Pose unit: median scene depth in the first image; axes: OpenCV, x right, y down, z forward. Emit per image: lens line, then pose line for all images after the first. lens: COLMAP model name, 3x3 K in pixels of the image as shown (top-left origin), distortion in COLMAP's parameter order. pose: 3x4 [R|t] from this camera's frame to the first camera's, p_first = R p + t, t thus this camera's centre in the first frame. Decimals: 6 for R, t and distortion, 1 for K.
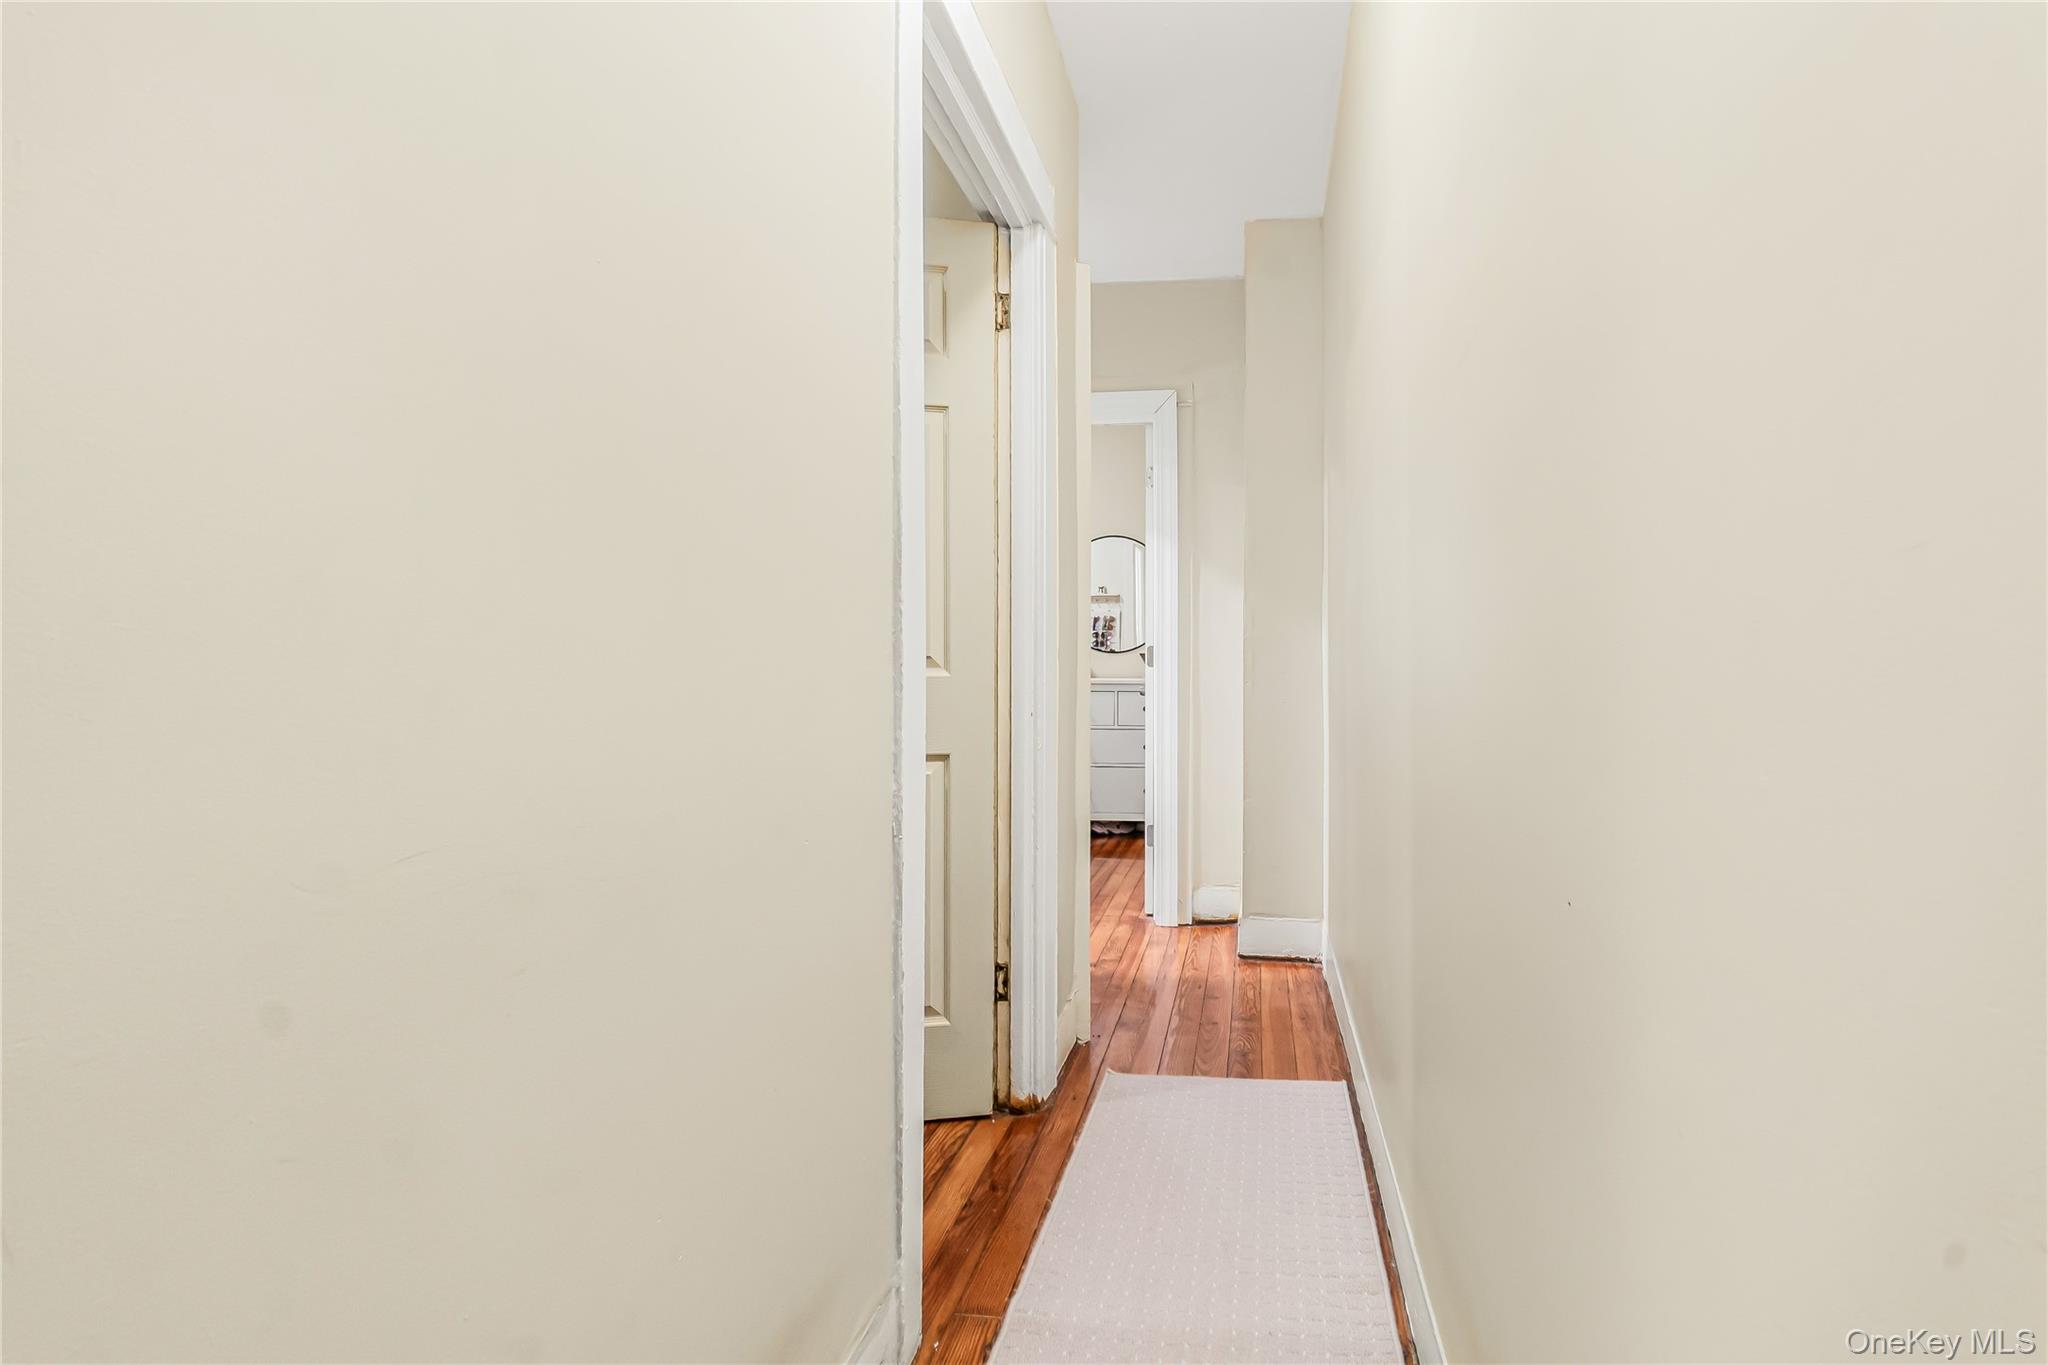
lens RADIAL K [[910.8, 0, 1022.4], [0, 910.8, 669.4], [0, 0, 1]] dist [0.000745, -0.000226]
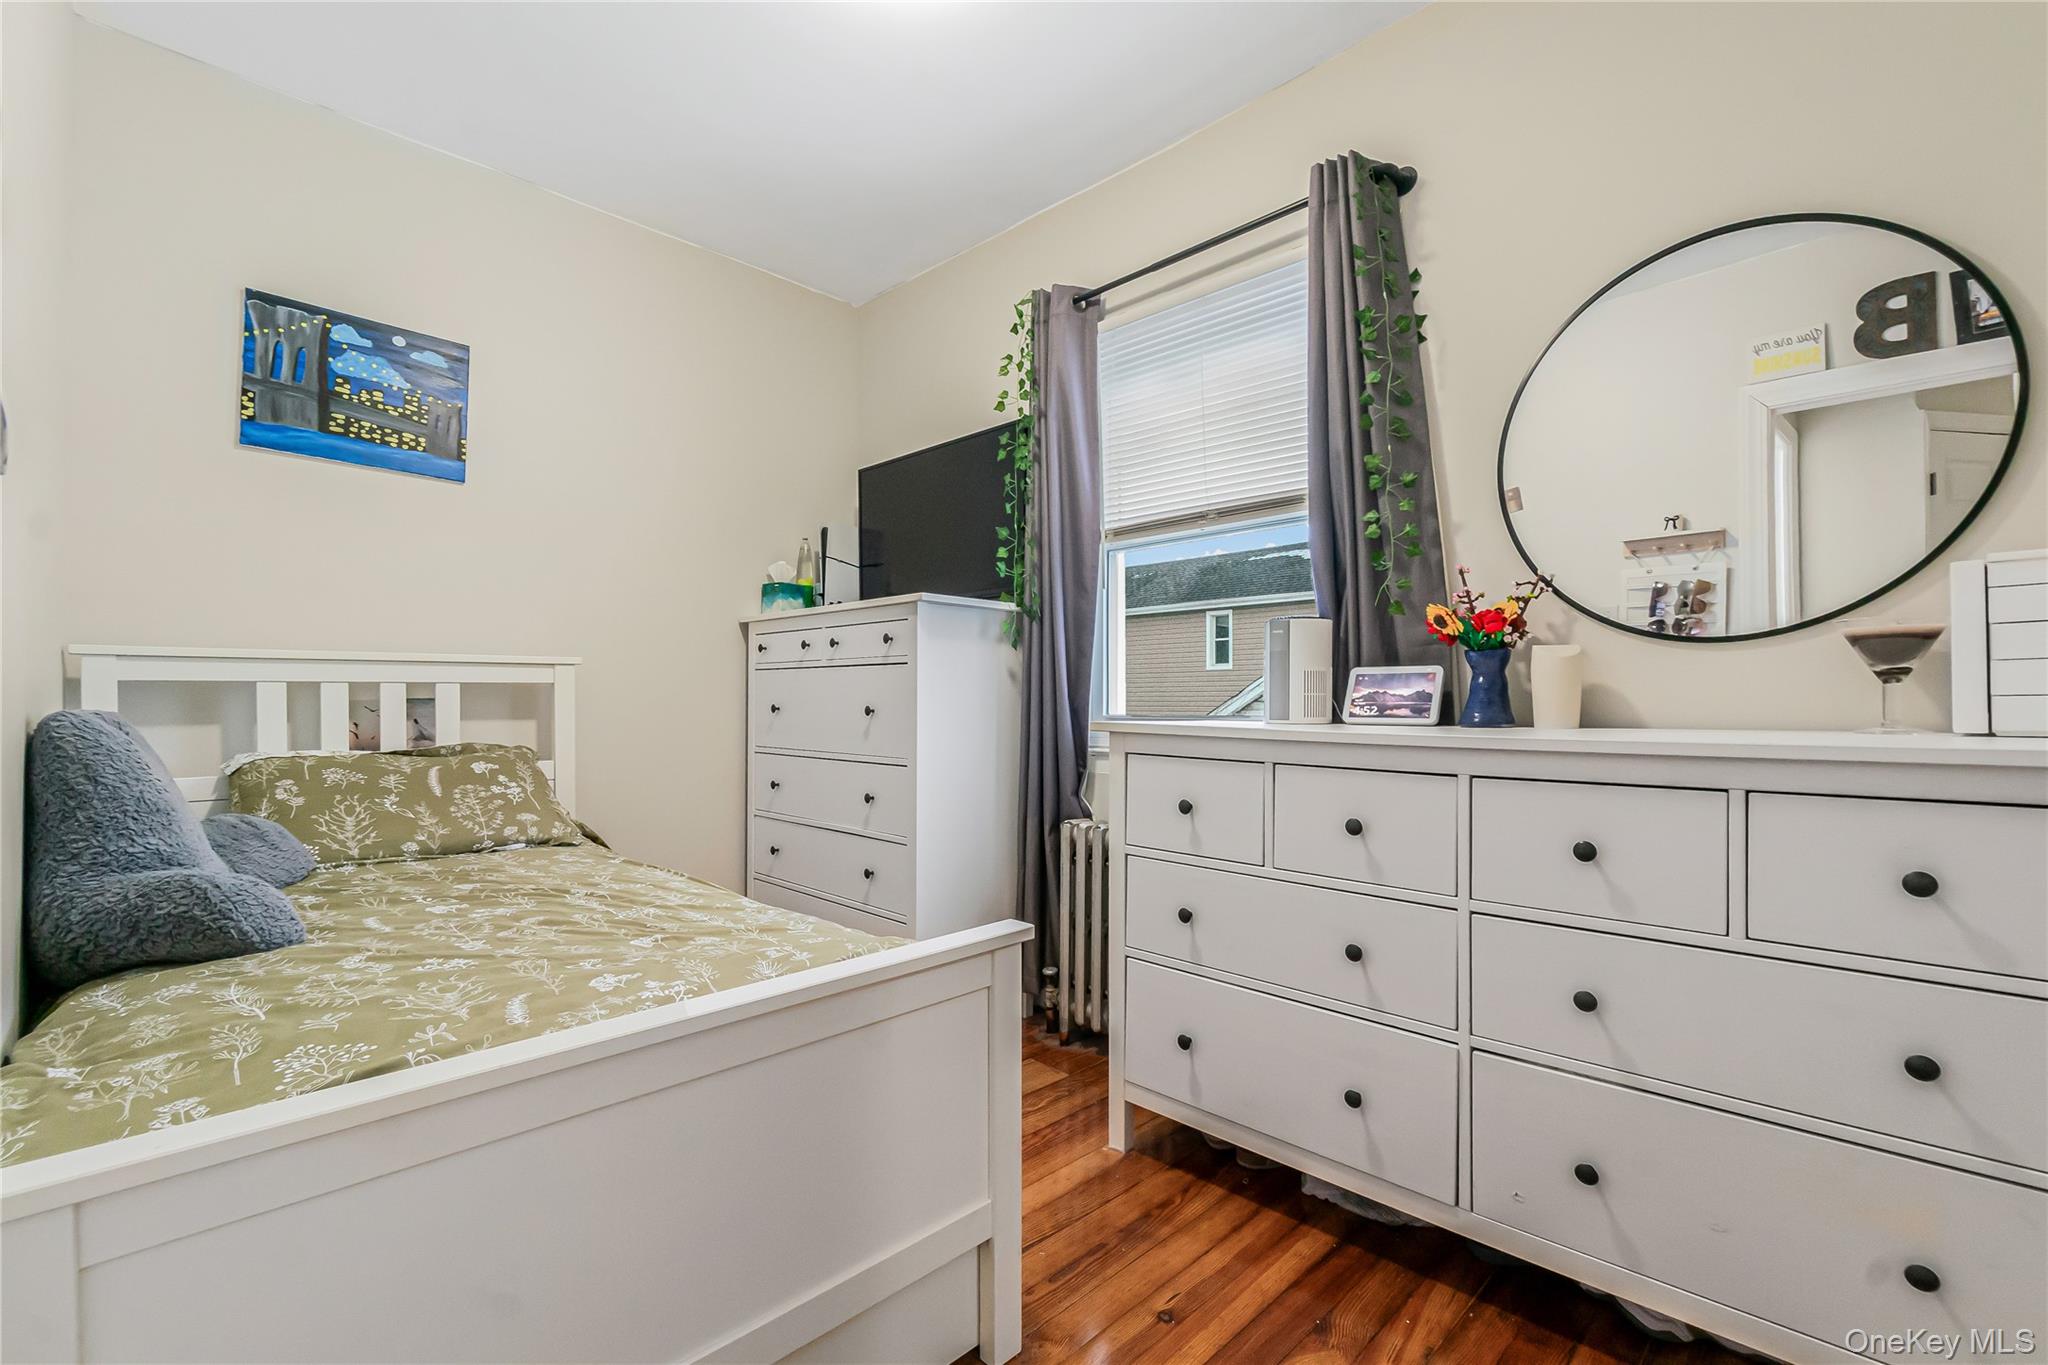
lens RADIAL K [[892.8, 0, 1032.1], [0, 892.8, 691.0], [0, 0, 1]] dist [0.005086, 0.000290]
pose [[0.856319, -0.002750, -0.516440, 0.045457], [-0.006976, 0.999833, -0.016892, 0.002976], [0.516400, 0.018068, 0.856157, 0.478359]]
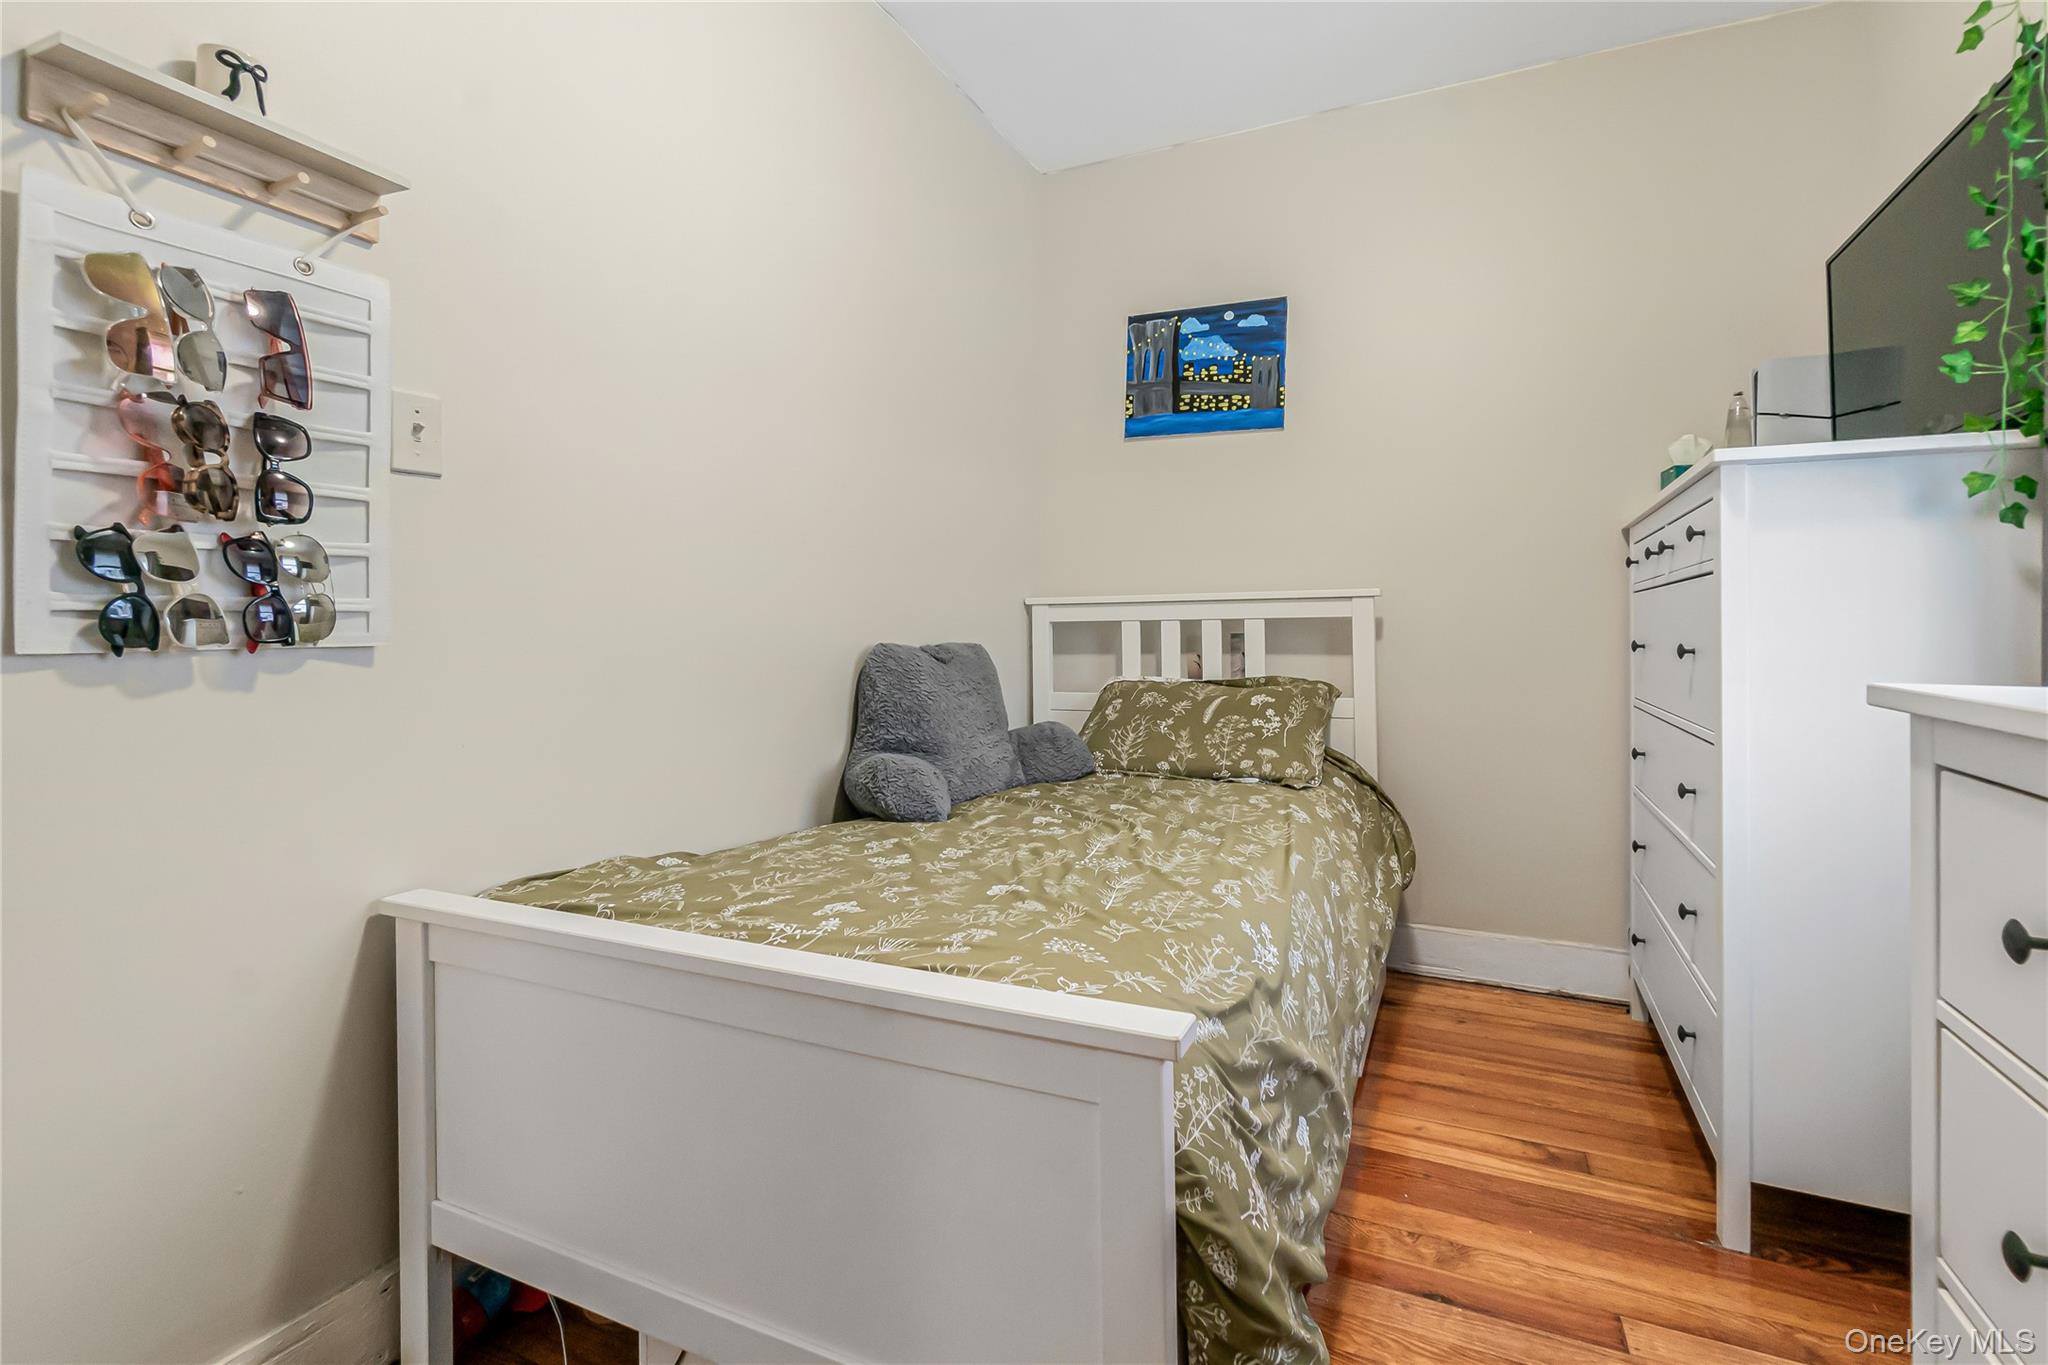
lens RADIAL K [[902.4, 0, 1028.8], [0, 902.4, 620.8], [0, 0, 1]] dist [0.000215, -0.000100]
pose [[-0.167380, -0.013019, -0.985807, 0.070673], [-0.005169, 0.999911, -0.012328, -0.000609], [0.985879, 0.003032, -0.167432, 0.820026]]
